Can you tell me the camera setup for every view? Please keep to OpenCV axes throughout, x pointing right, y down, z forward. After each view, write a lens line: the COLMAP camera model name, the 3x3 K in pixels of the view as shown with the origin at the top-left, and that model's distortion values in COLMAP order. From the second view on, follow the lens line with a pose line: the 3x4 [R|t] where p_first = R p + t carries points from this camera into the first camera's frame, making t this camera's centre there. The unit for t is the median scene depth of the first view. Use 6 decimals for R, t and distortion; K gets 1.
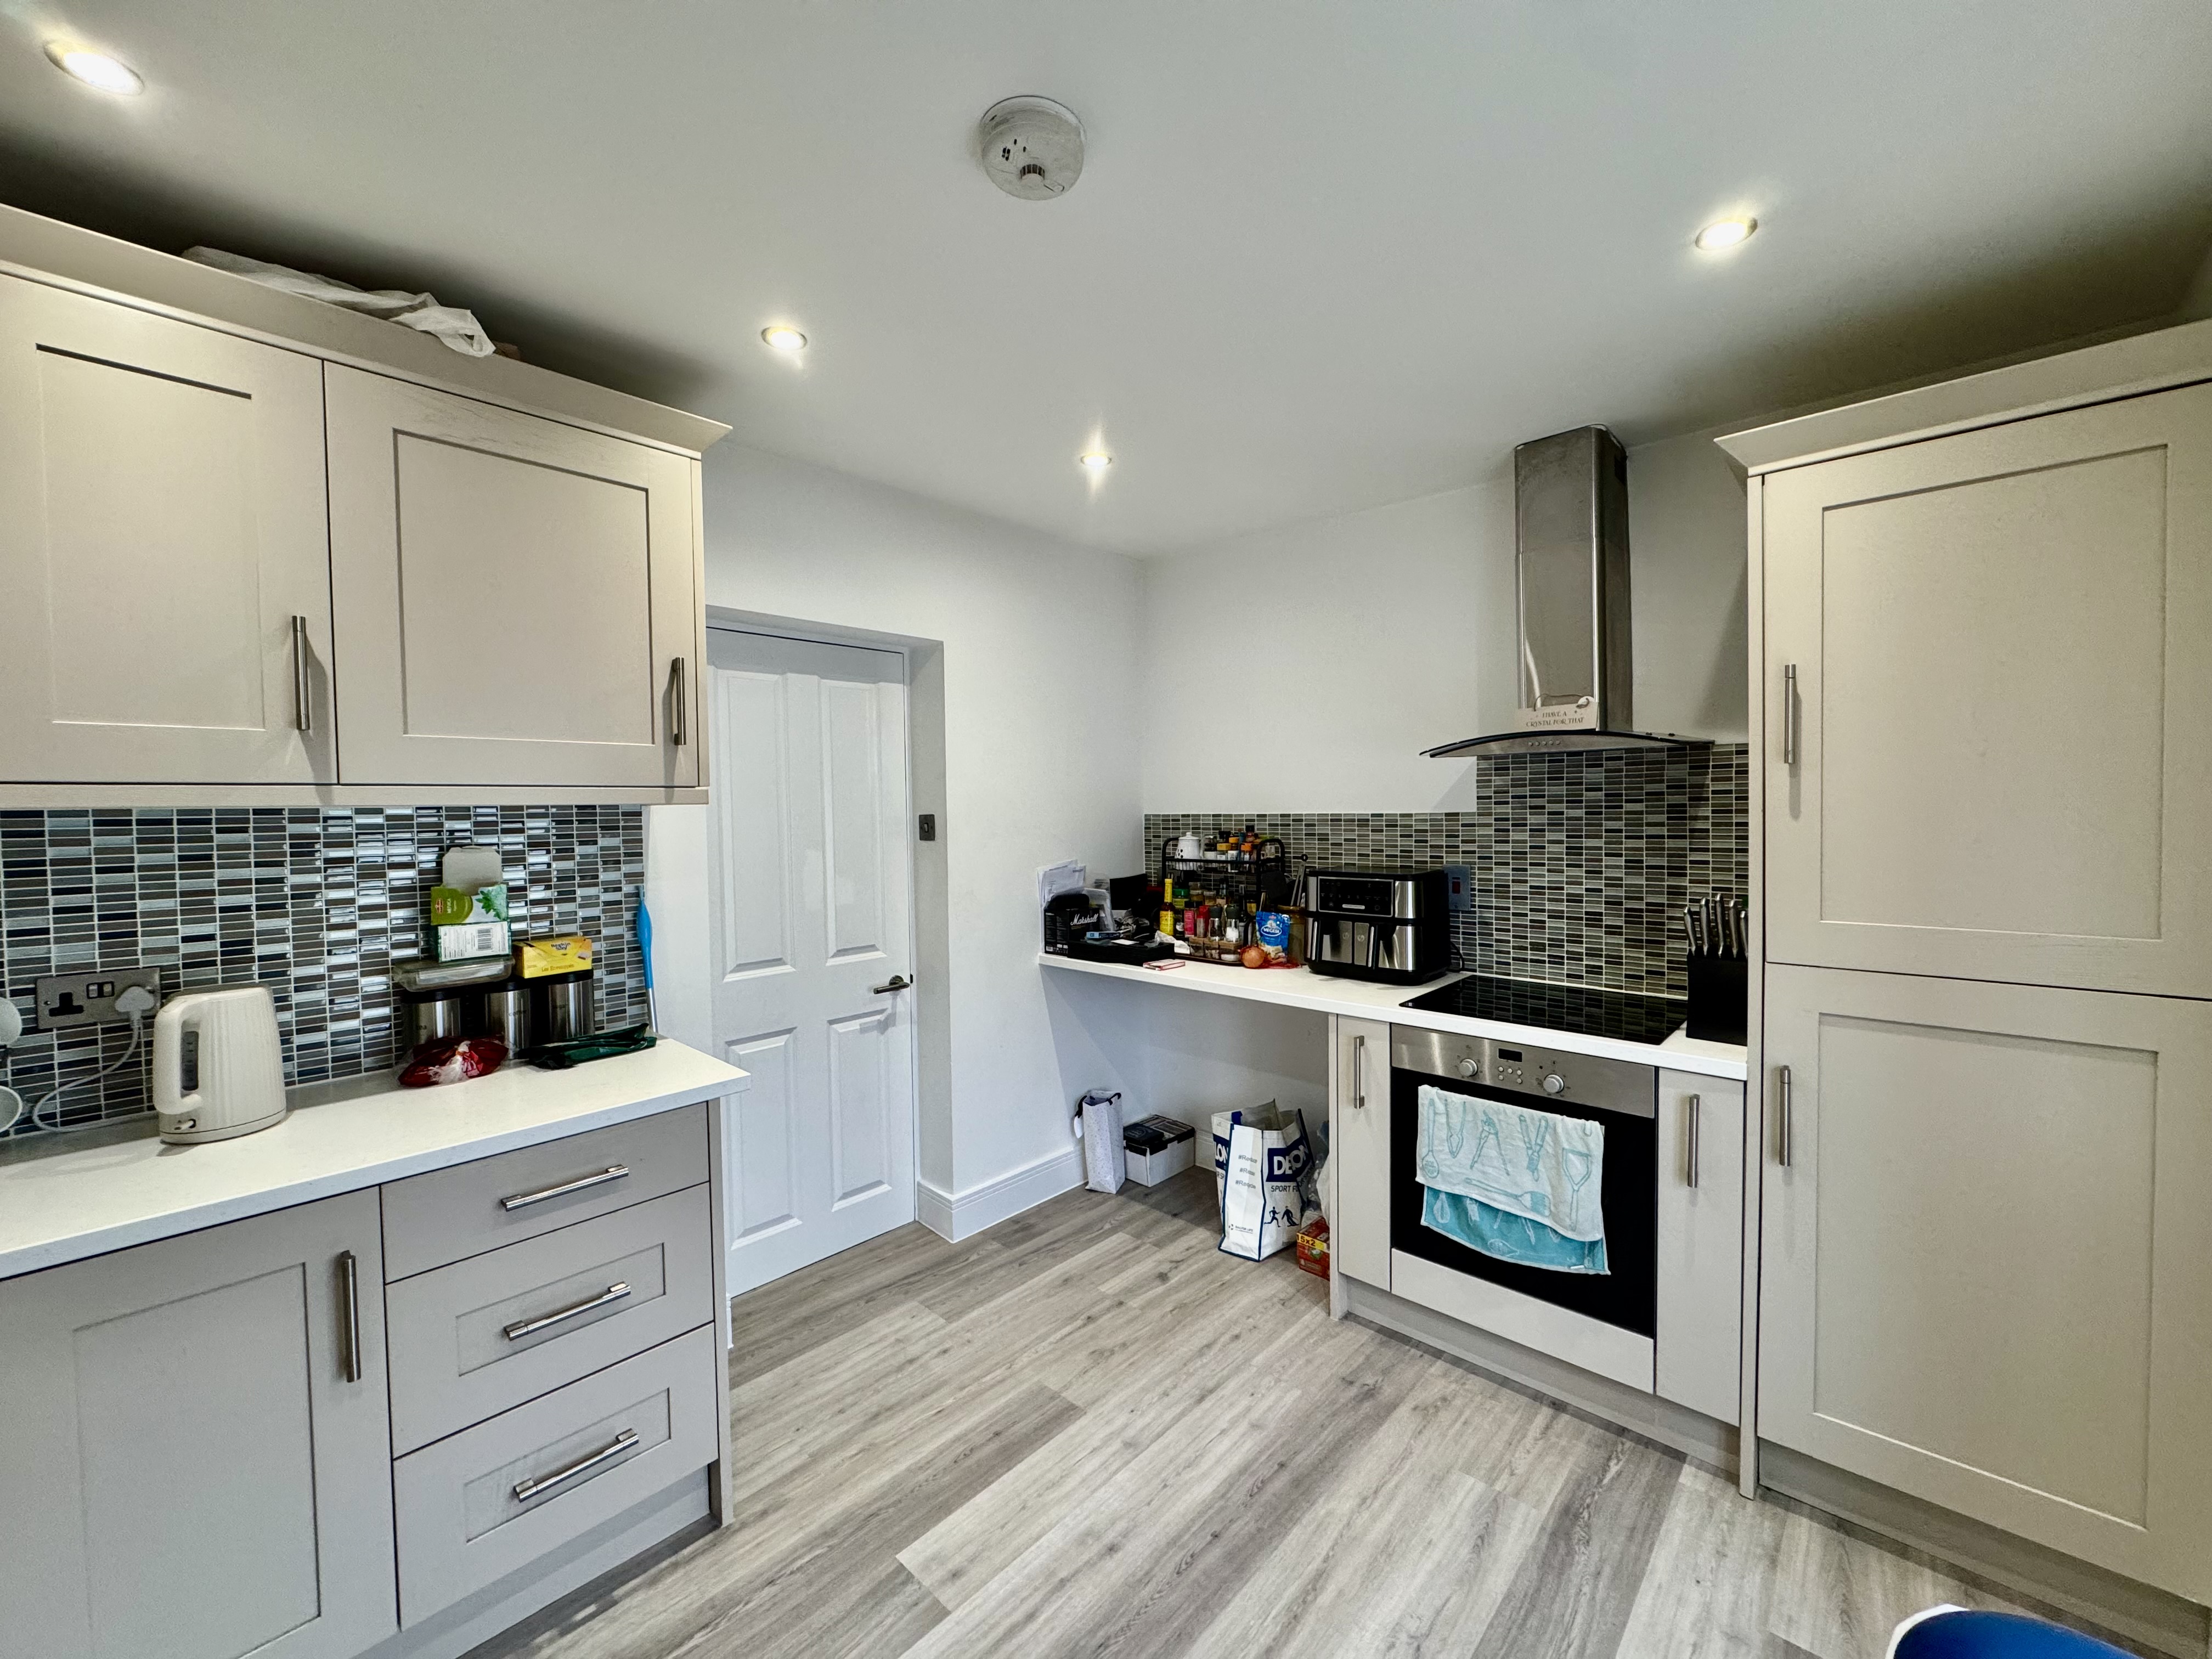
lens RADIAL K [[884.3, 0, 1111.6], [0, 884.3, 829.7], [0, 0, 1]] dist [-0.000991, -0.000064]
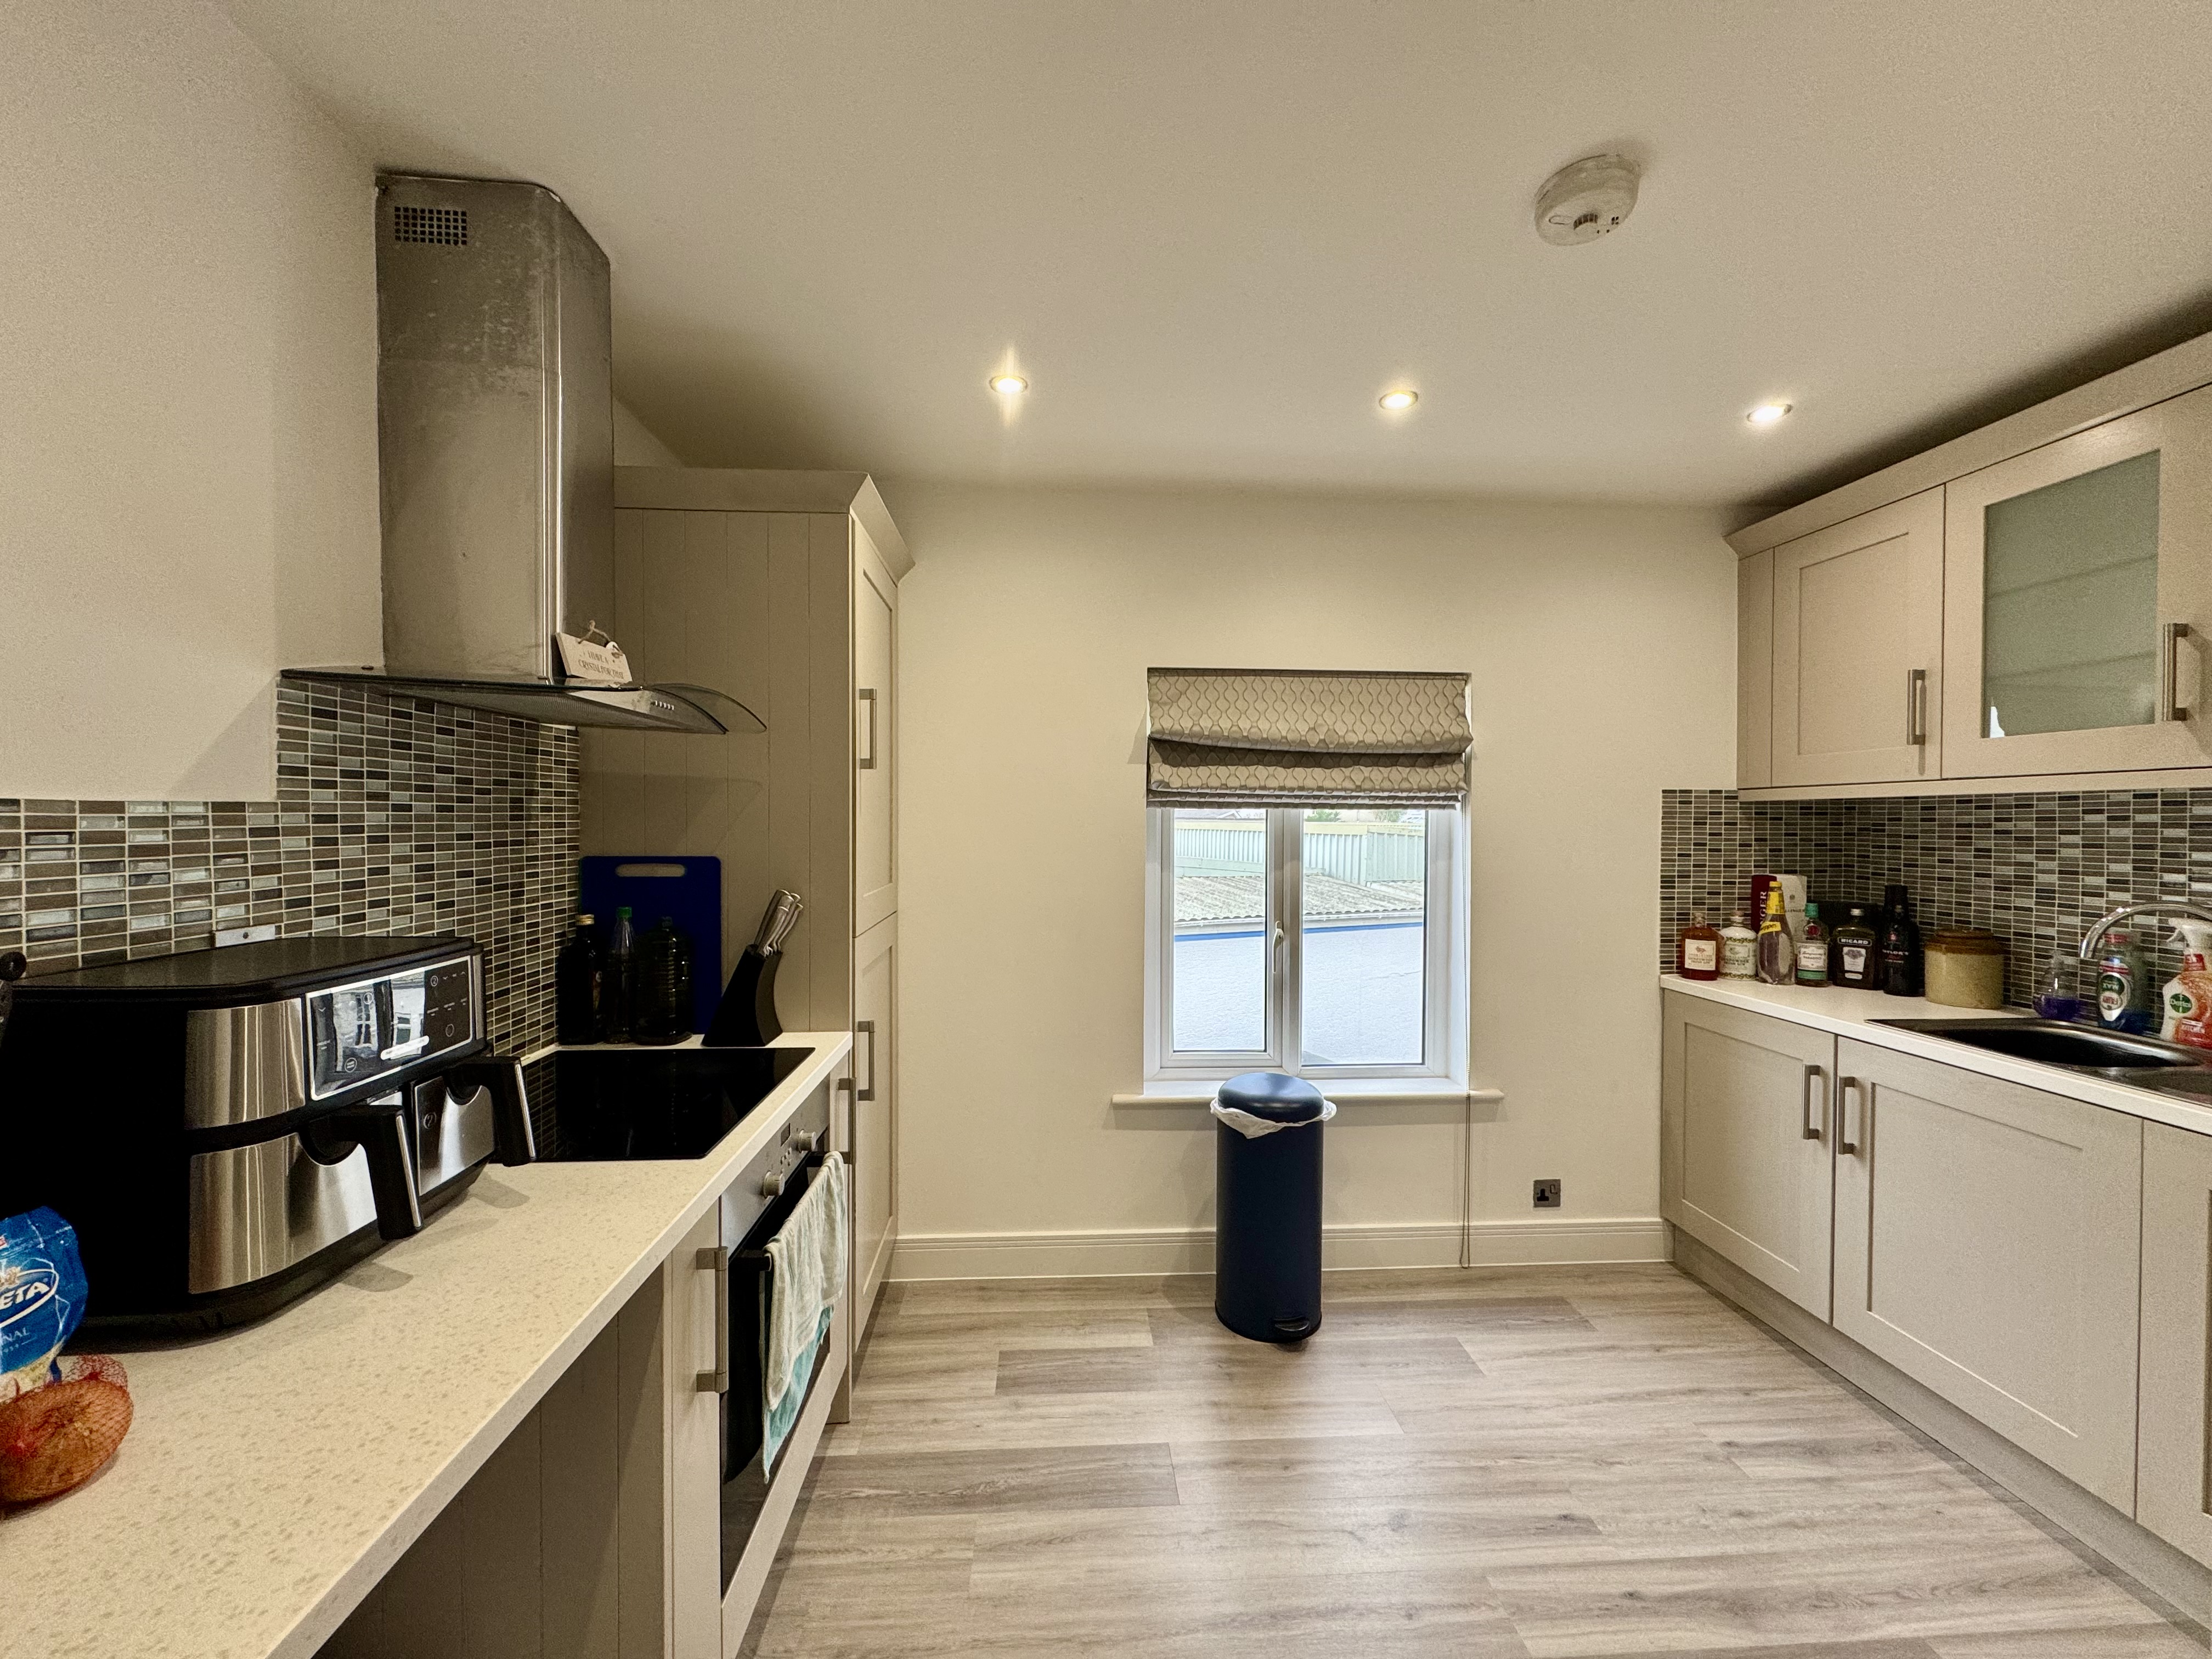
lens RADIAL K [[884.3, 0, 1111.6], [0, 884.3, 829.7], [0, 0, 1]] dist [-0.000991, -0.000064]
pose [[-0.725196, 0.002523, 0.688537, -0.287001], [0.025311, 0.999415, 0.022996, -0.008529], [-0.688077, 0.034104, -0.724836, 1.524585]]
